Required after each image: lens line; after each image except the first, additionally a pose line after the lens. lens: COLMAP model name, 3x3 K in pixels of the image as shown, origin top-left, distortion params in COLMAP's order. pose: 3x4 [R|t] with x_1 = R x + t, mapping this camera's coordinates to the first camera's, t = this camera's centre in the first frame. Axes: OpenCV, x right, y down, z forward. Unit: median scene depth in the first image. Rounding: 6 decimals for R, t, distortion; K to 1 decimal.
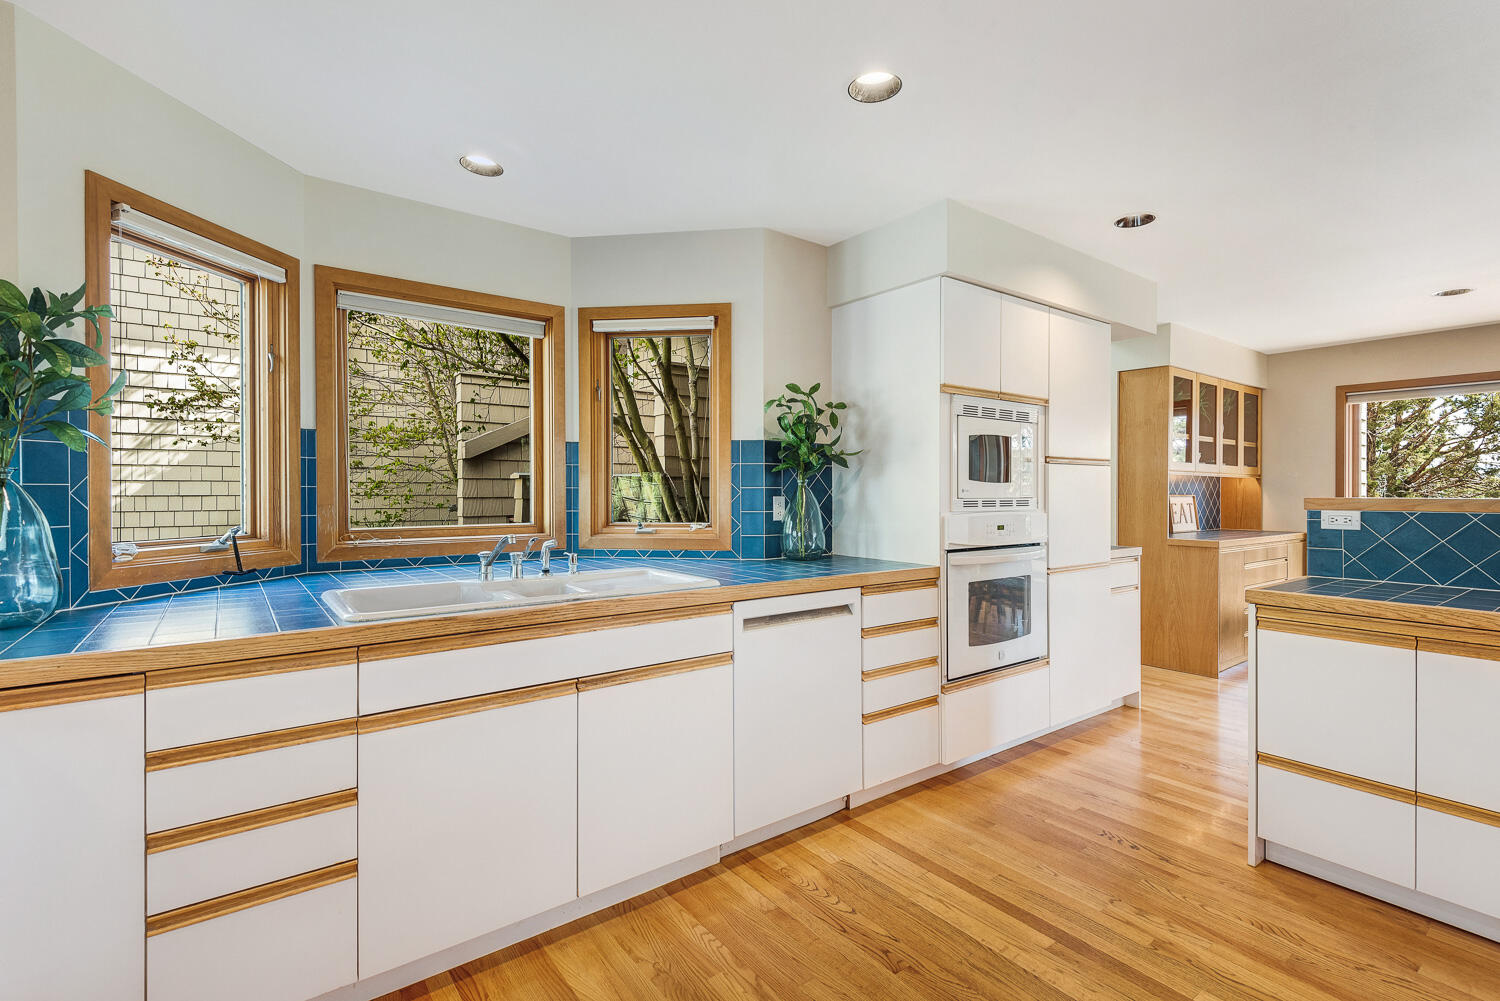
lens RADIAL K [[688.3, 0, 746.3], [0, 688.3, 489.2], [0, 0, 1]] dist [0.020500, -0.009604]
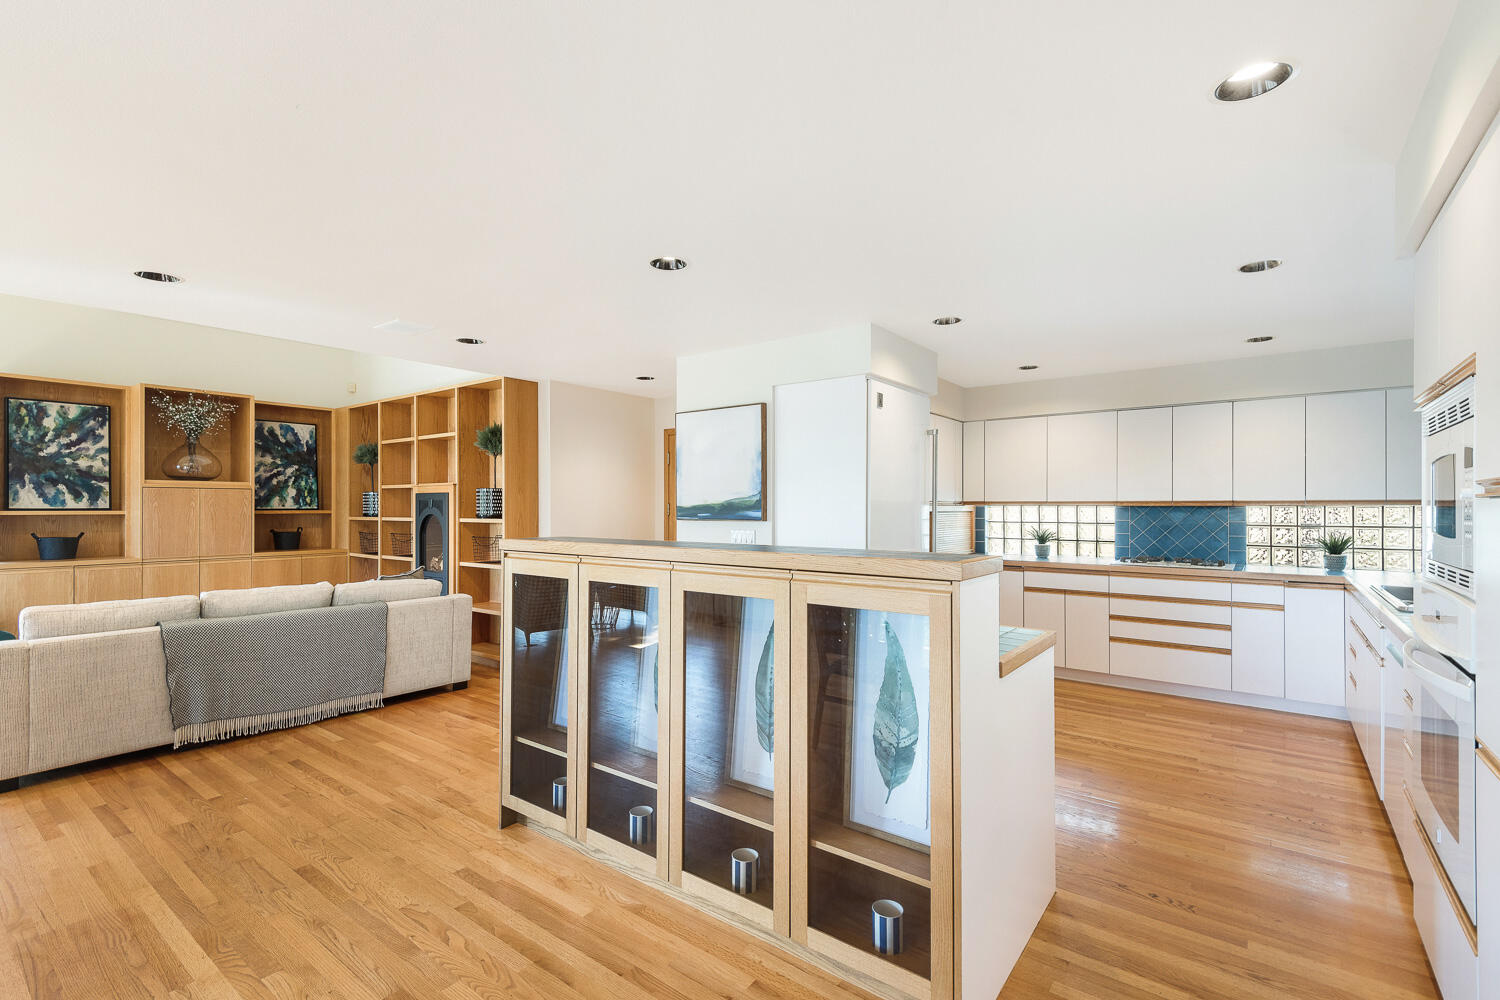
lens RADIAL K [[688.3, 0, 742.8], [0, 688.3, 503.2], [0, 0, 1]] dist [0.020500, -0.009604]
pose [[-0.961910, -0.005276, -0.273315, 1.308813], [-0.004168, 0.999981, -0.004635, -0.042382], [0.273334, -0.003319, -0.961913, 1.674911]]
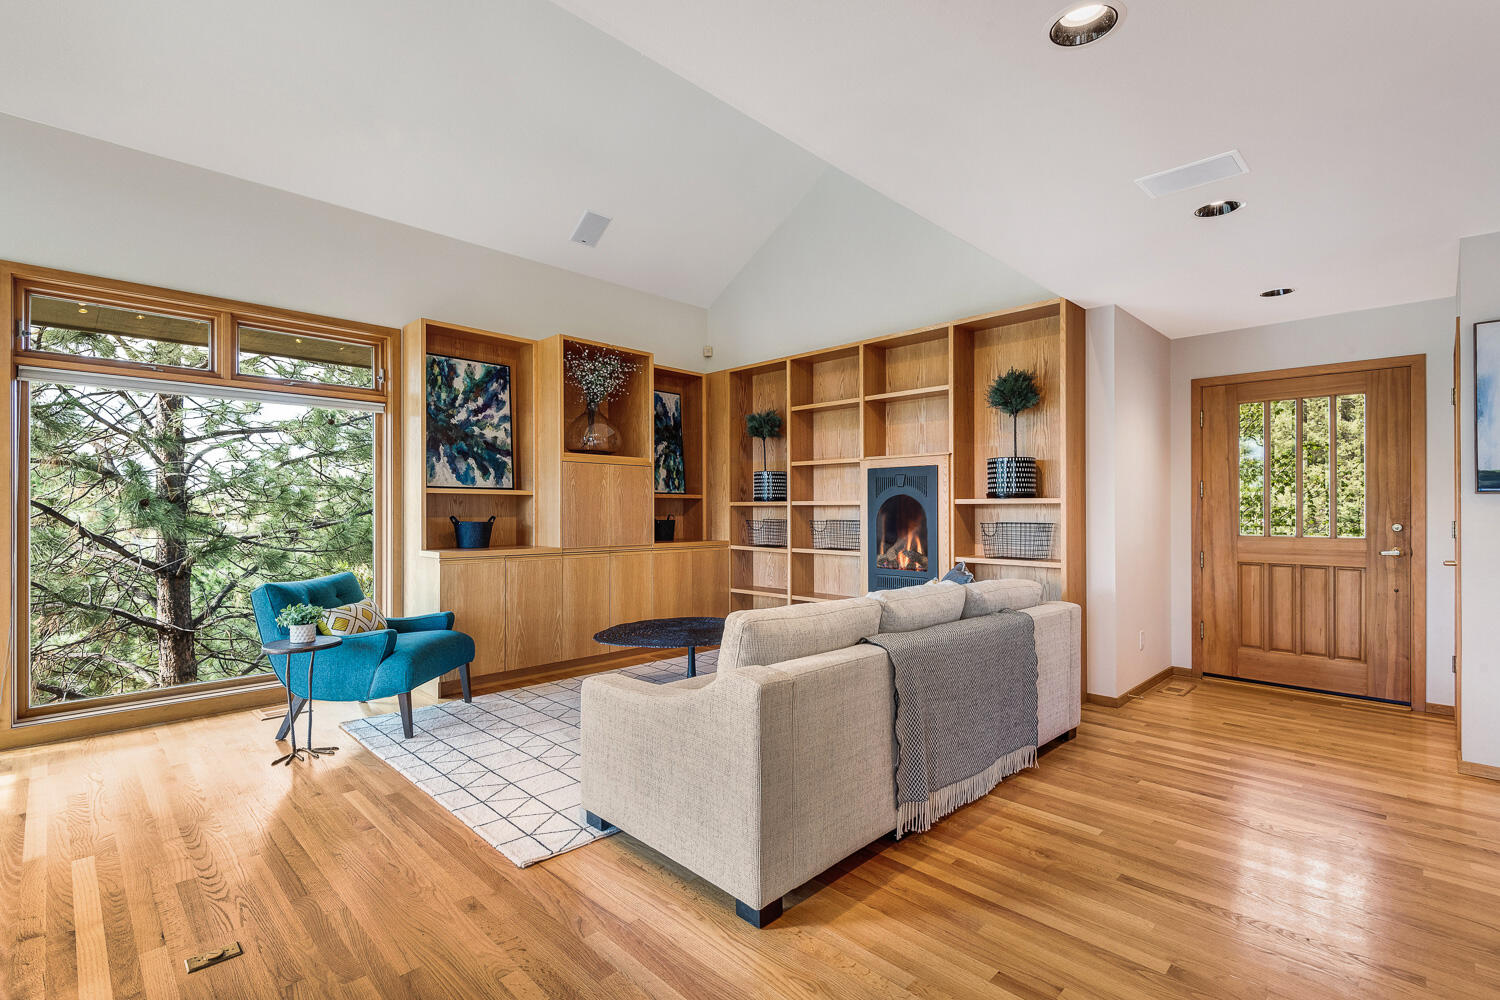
lens RADIAL K [[688.3, 0, 728.8], [0, 688.3, 511.5], [0, 0, 1]] dist [0.020500, -0.009604]
pose [[-0.989895, -0.004701, -0.141722, 2.385497], [-0.005015, 0.999986, 0.001857, 0.031128], [0.141711, 0.002549, -0.989905, 0.846541]]
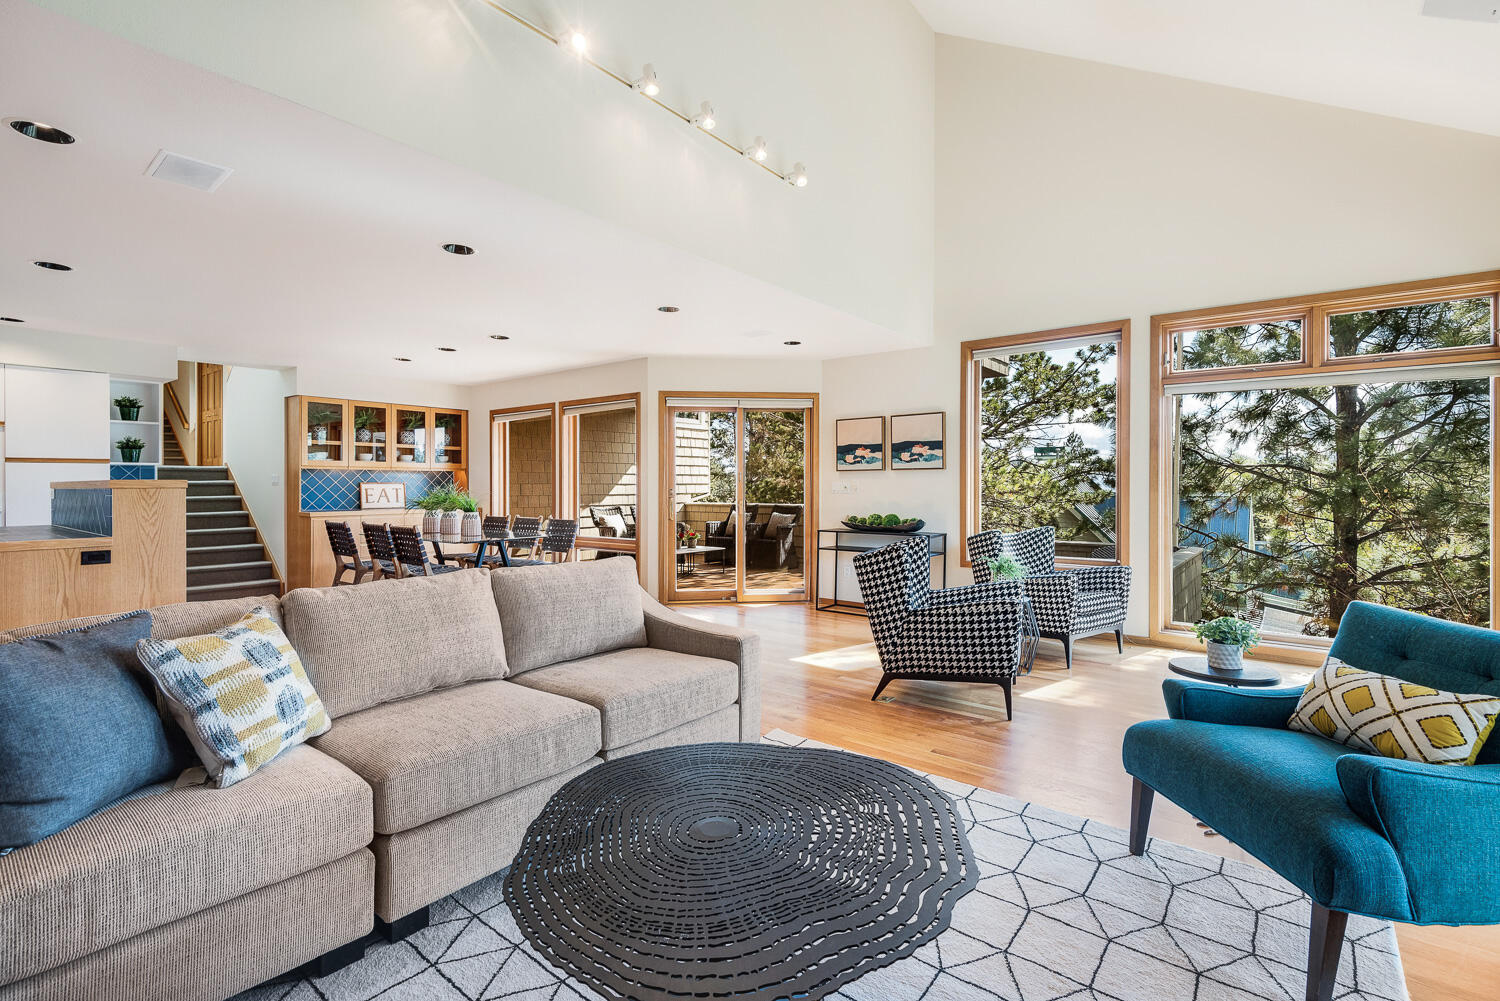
lens RADIAL K [[688.3, 0, 738.8], [0, 688.3, 493.4], [0, 0, 1]] dist [0.020500, -0.009604]
pose [[0.969976, -0.014195, 0.242786, 2.141480], [0.009882, 0.999771, 0.018974, 0.016775], [-0.243000, -0.016005, 0.969894, -1.182061]]
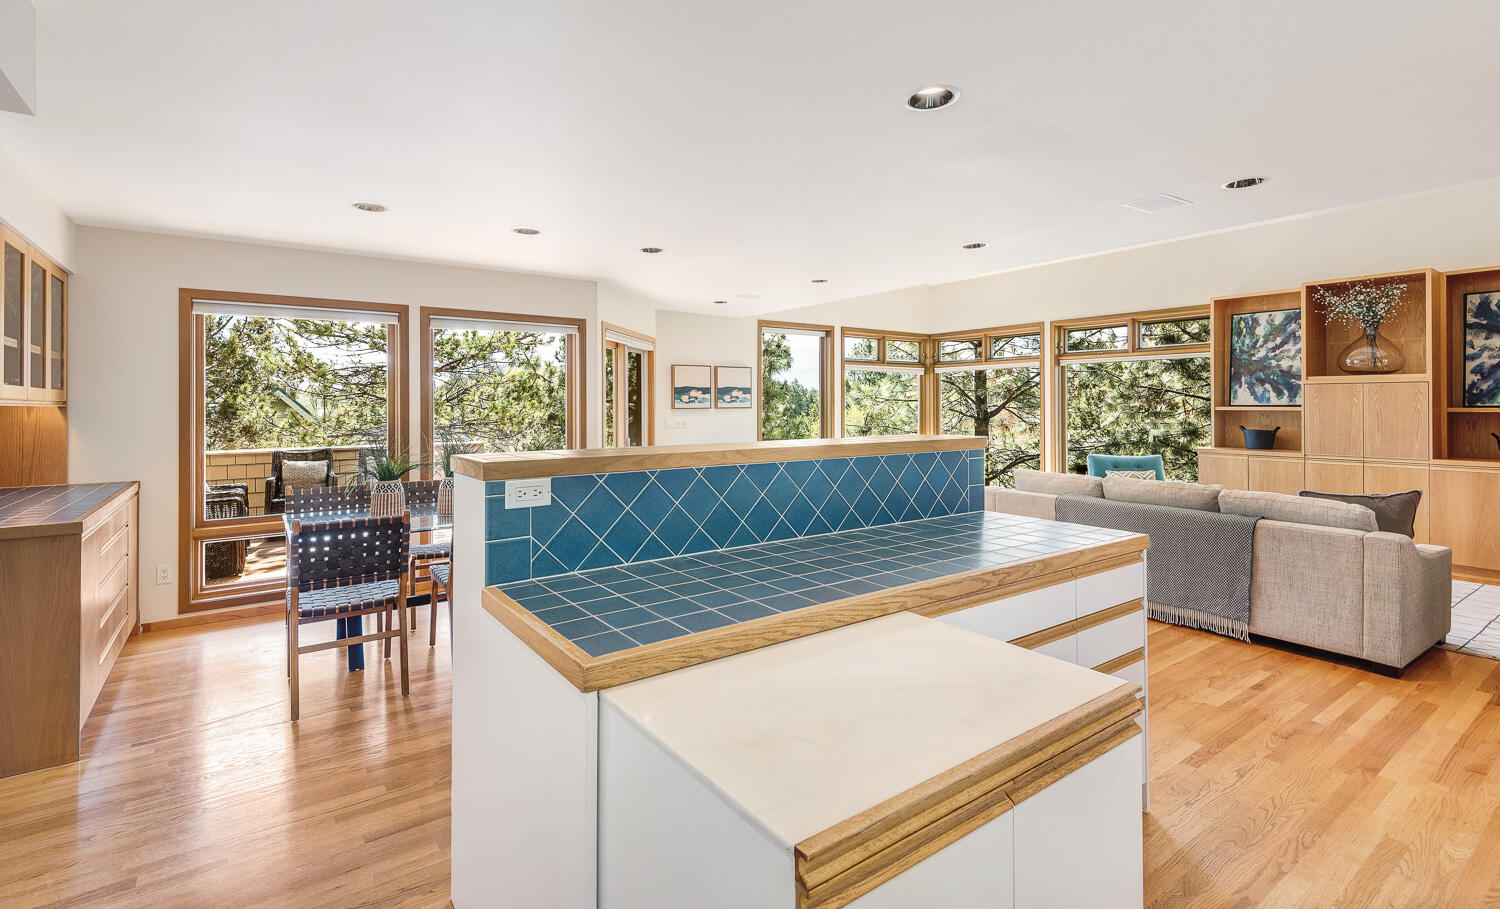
lens RADIAL K [[706.0, 0, 742.2], [0, 706.0, 397.1], [0, 0, 1]] dist [0.010579, -0.005324]
pose [[0.021156, 0.006105, 0.999758, 0.177715], [0.002147, 0.999979, -0.006152, -0.043995], [-0.999774, 0.002277, 0.021143, 0.785331]]
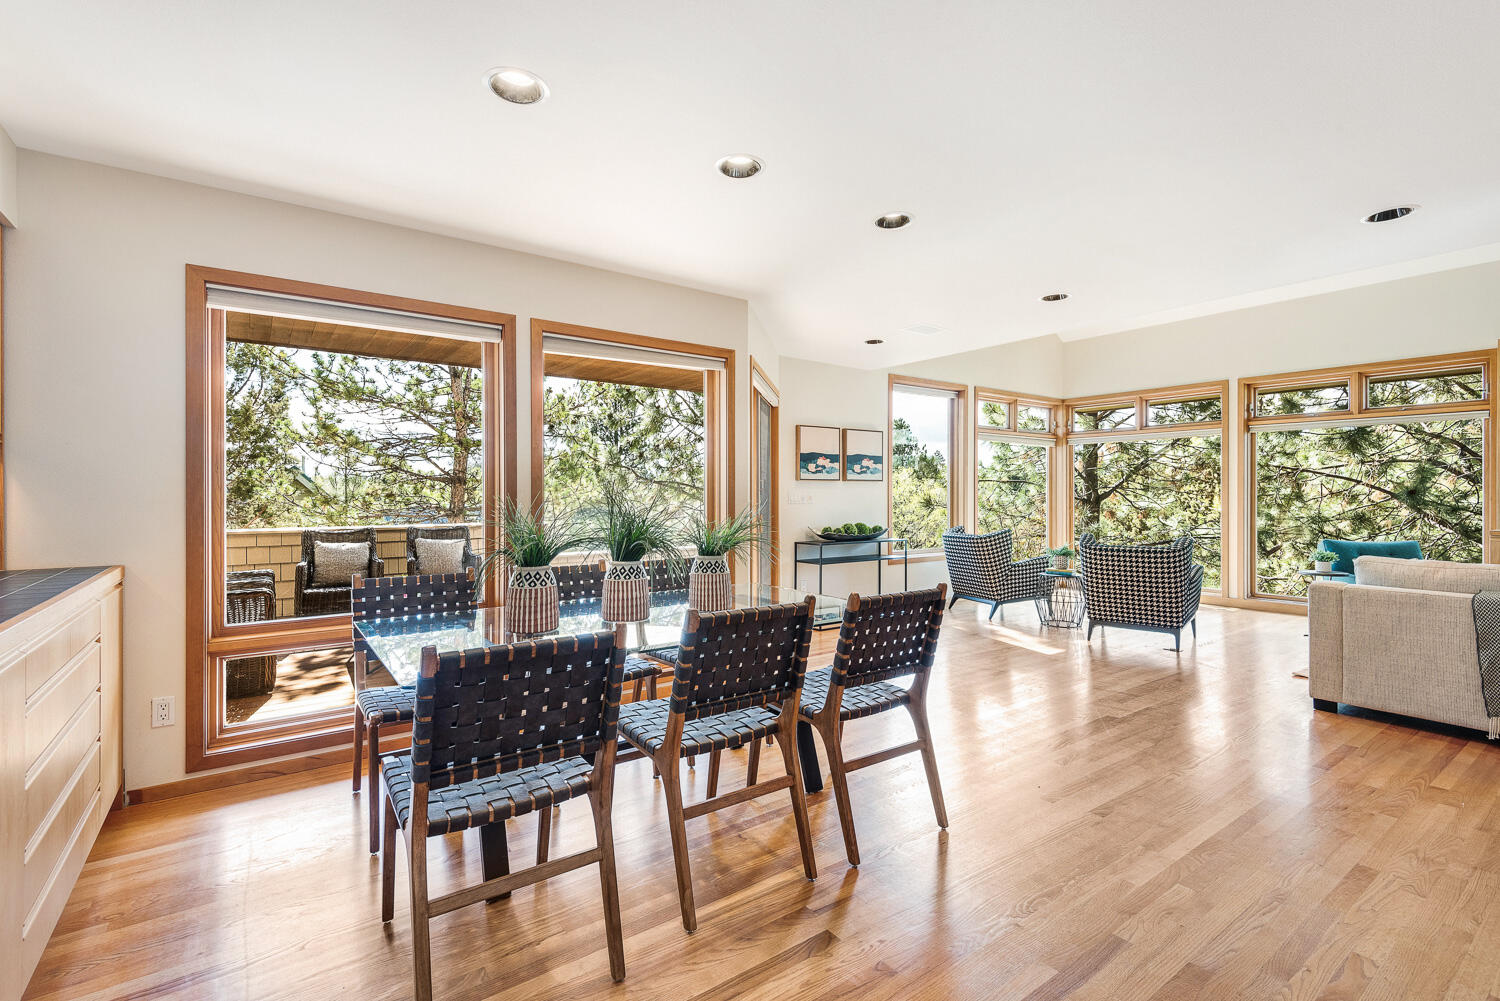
lens RADIAL K [[688.3, 0, 735.9], [0, 688.3, 496.6], [0, 0, 1]] dist [0.020500, -0.009604]
pose [[0.023751, -0.007063, 0.999693, 0.786386], [-0.002070, 0.999973, 0.007114, 0.026023], [-0.999716, -0.002239, 0.023736, 1.287142]]
